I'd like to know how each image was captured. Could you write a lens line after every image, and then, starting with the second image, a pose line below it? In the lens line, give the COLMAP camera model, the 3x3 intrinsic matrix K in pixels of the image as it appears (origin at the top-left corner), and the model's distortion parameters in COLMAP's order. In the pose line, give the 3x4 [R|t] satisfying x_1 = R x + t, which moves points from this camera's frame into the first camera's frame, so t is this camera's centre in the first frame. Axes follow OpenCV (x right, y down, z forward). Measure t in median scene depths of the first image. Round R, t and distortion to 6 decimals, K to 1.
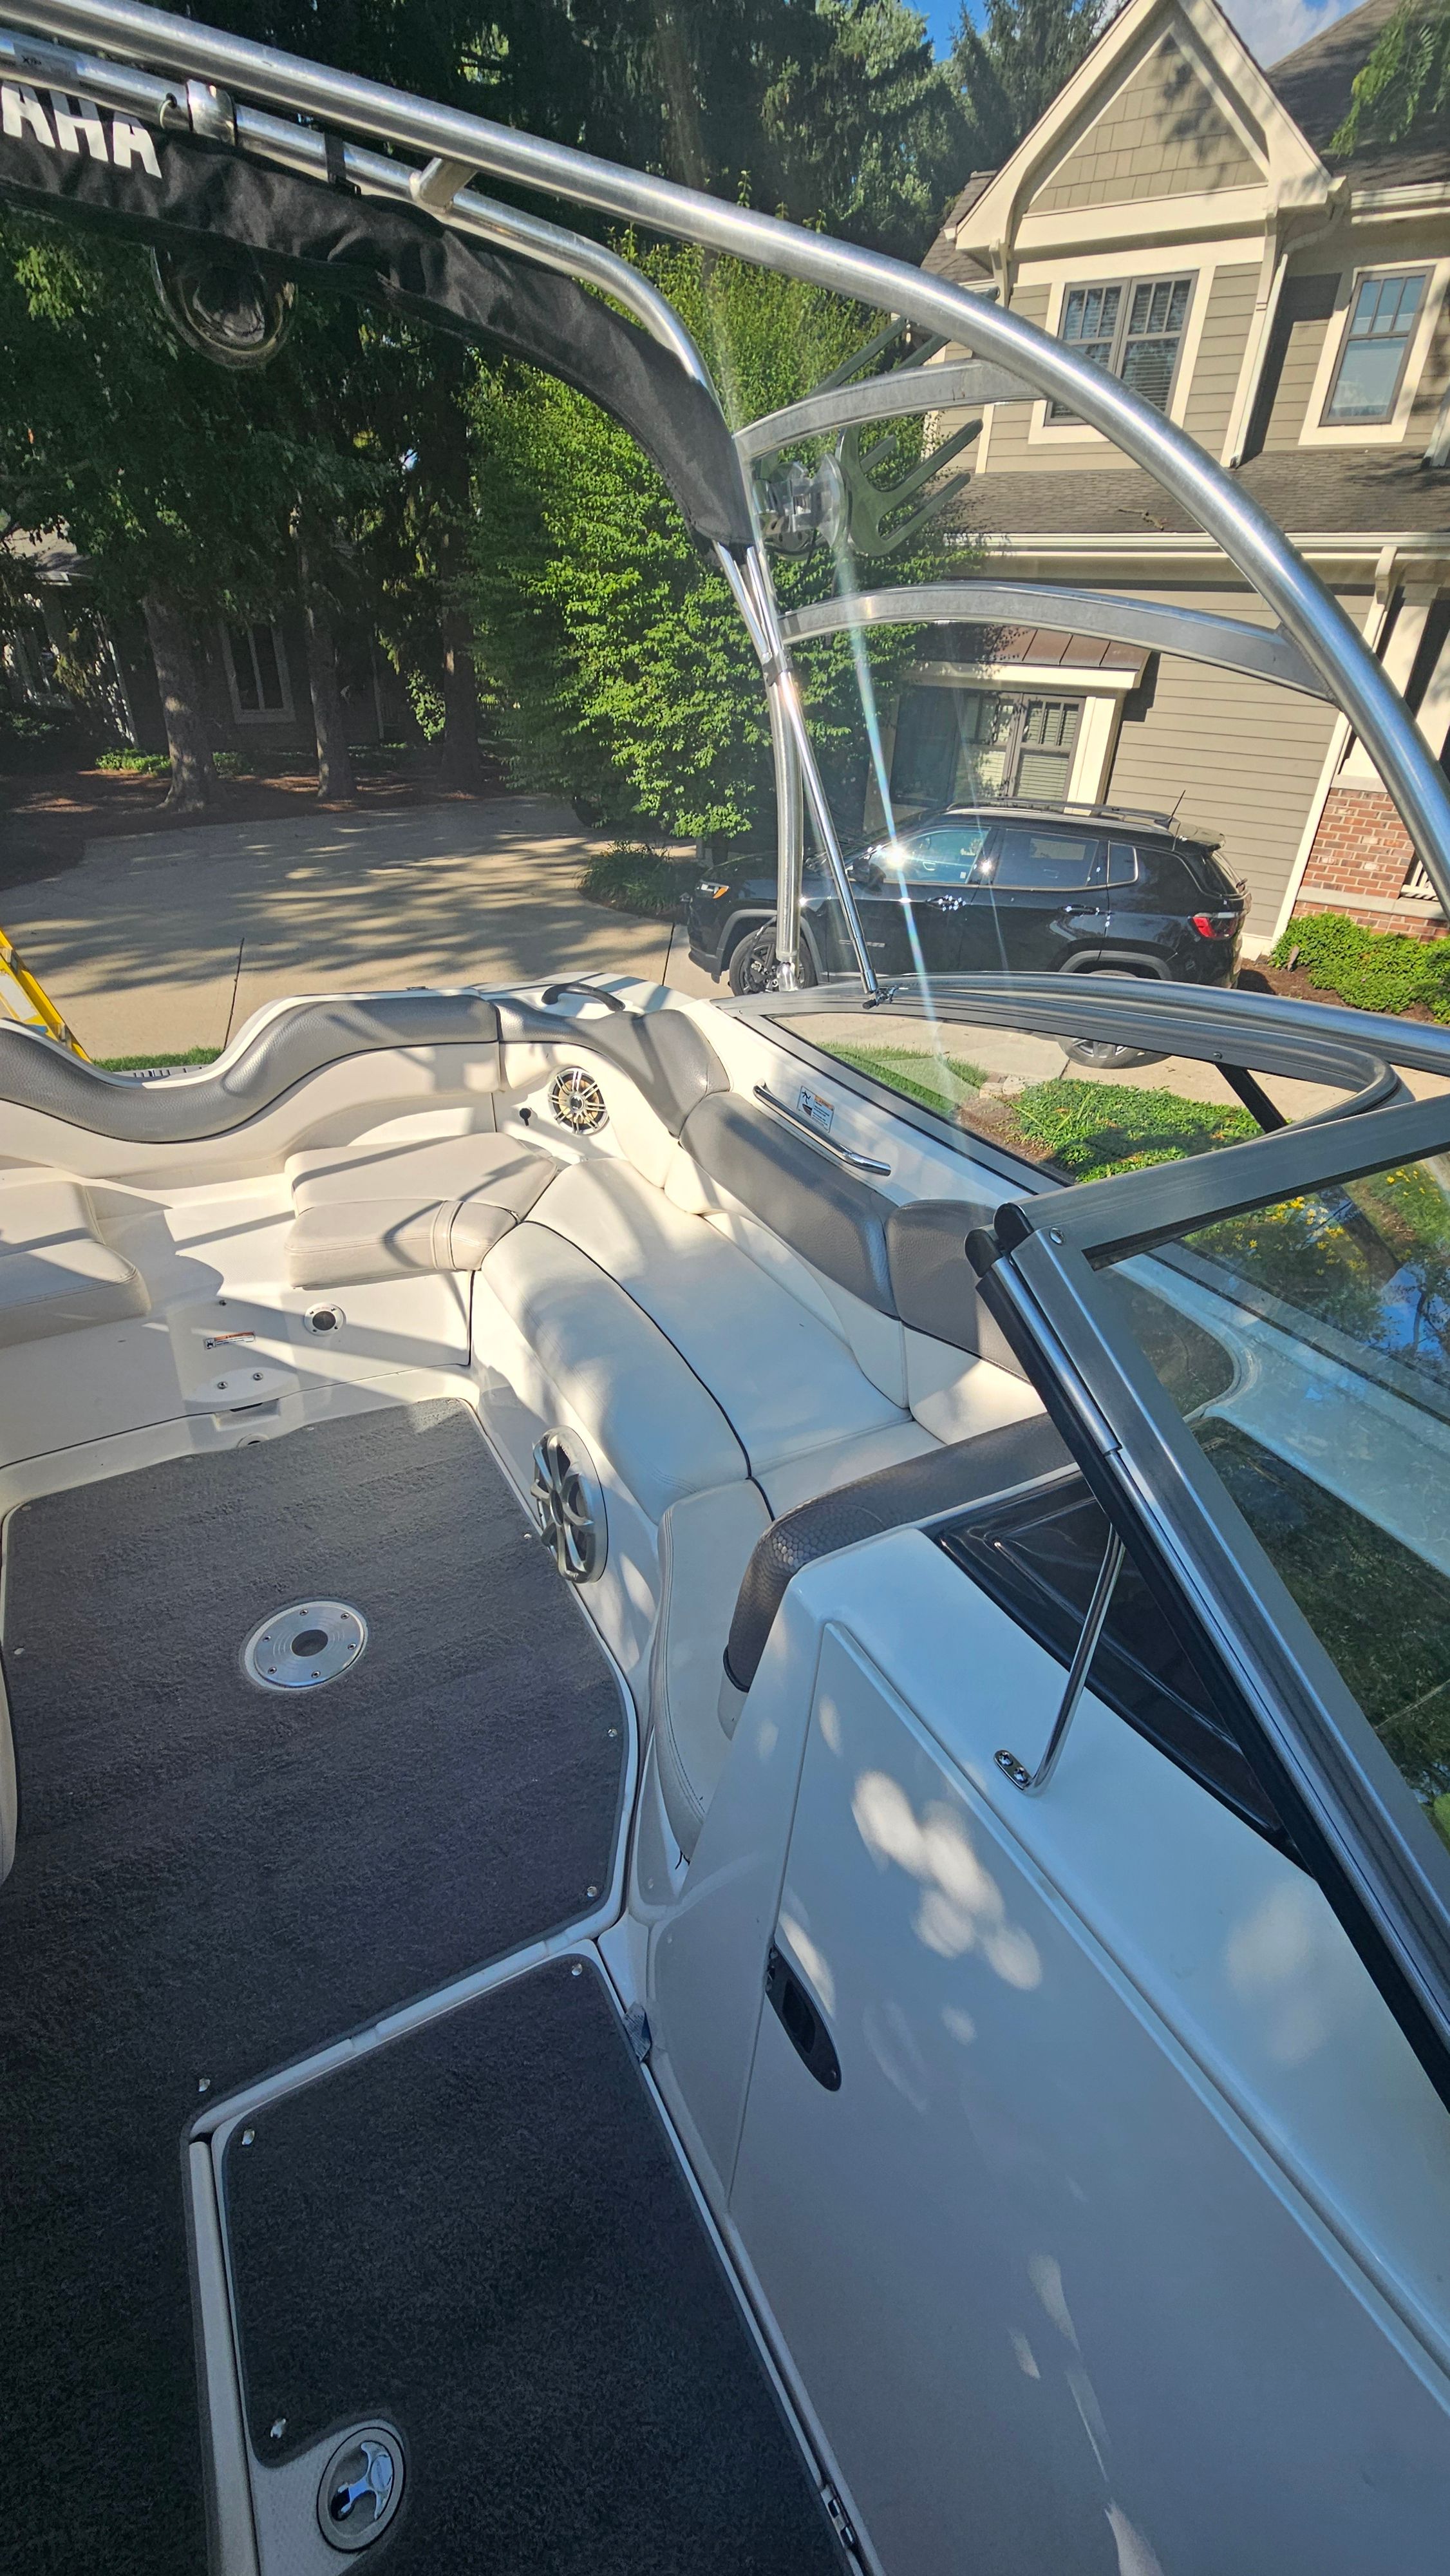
lens RADIAL K [[1061.3, 0, 739.9], [0, 1061.3, 1302.0], [0, 0, 1]] dist [0.000429, -0.000203]
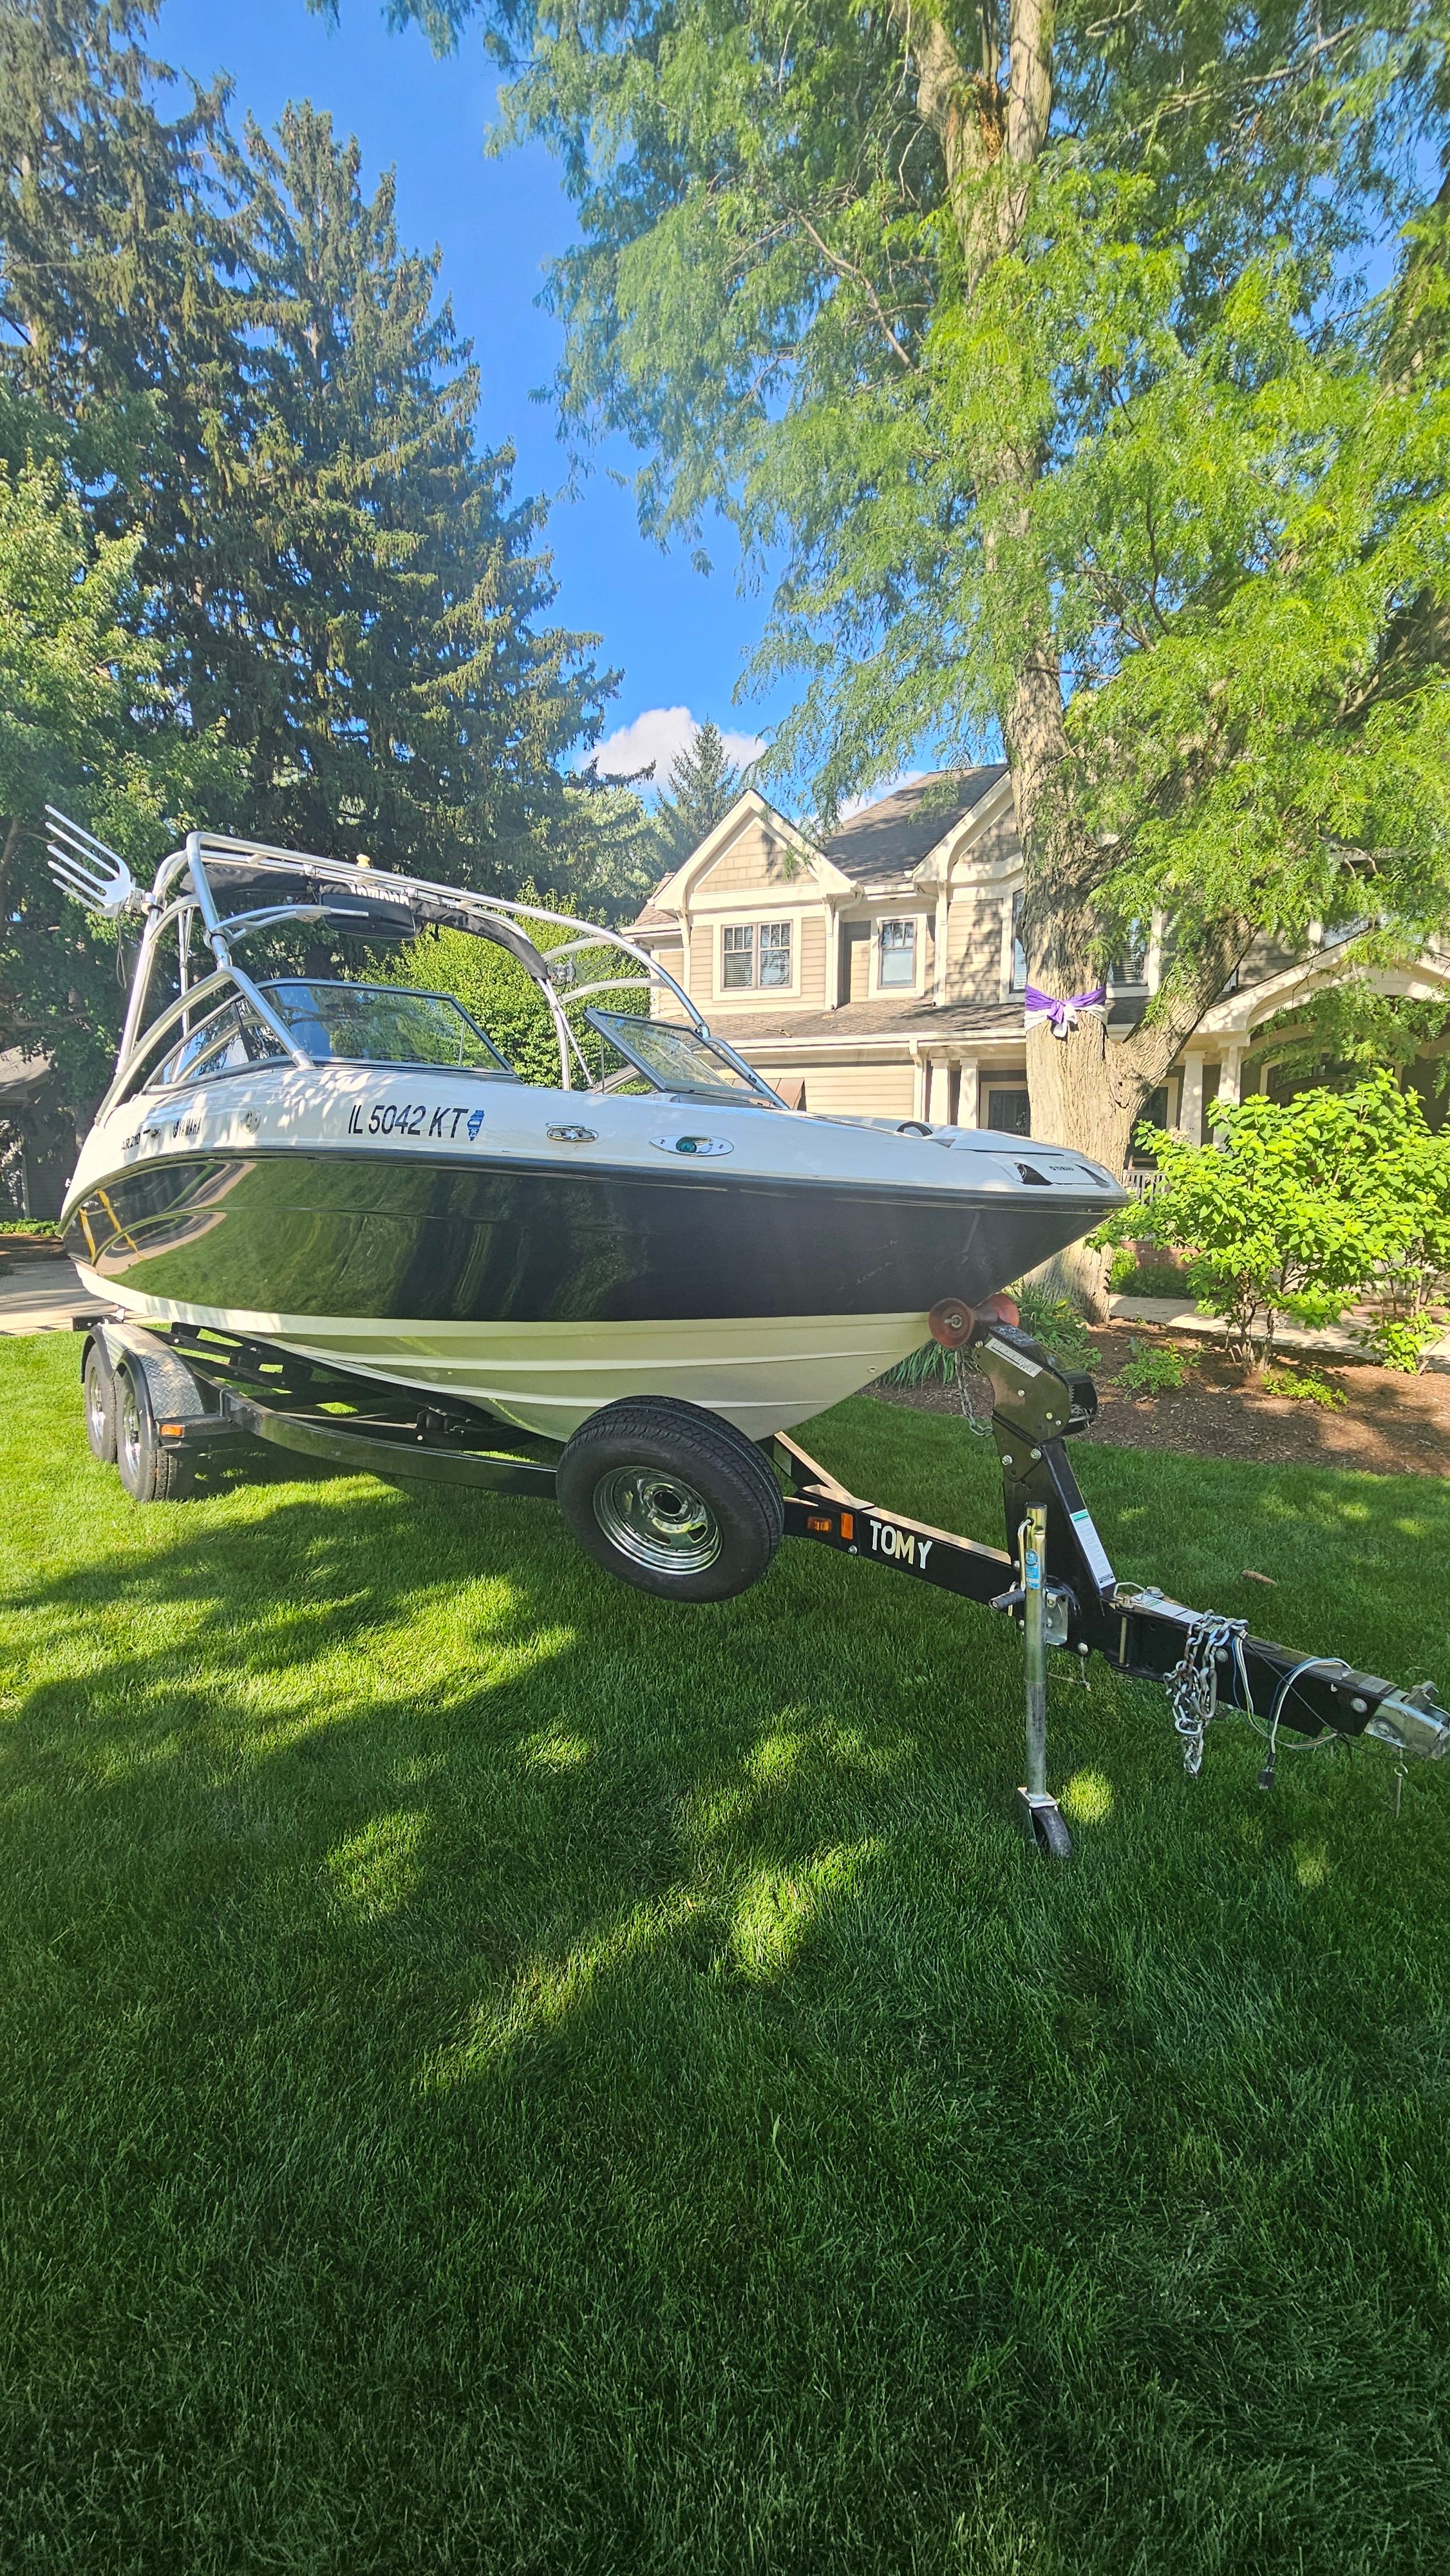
lens RADIAL K [[1123.3, 0, 746.7], [0, 1123.3, 1322.2], [0, 0, 1]] dist [0.002569, -0.000141]
pose [[0.982079, -0.061464, 0.178164, -0.007226], [0.130573, 0.903585, -0.408025, 0.348768], [-0.135907, 0.423977, 0.895418, -0.340274]]
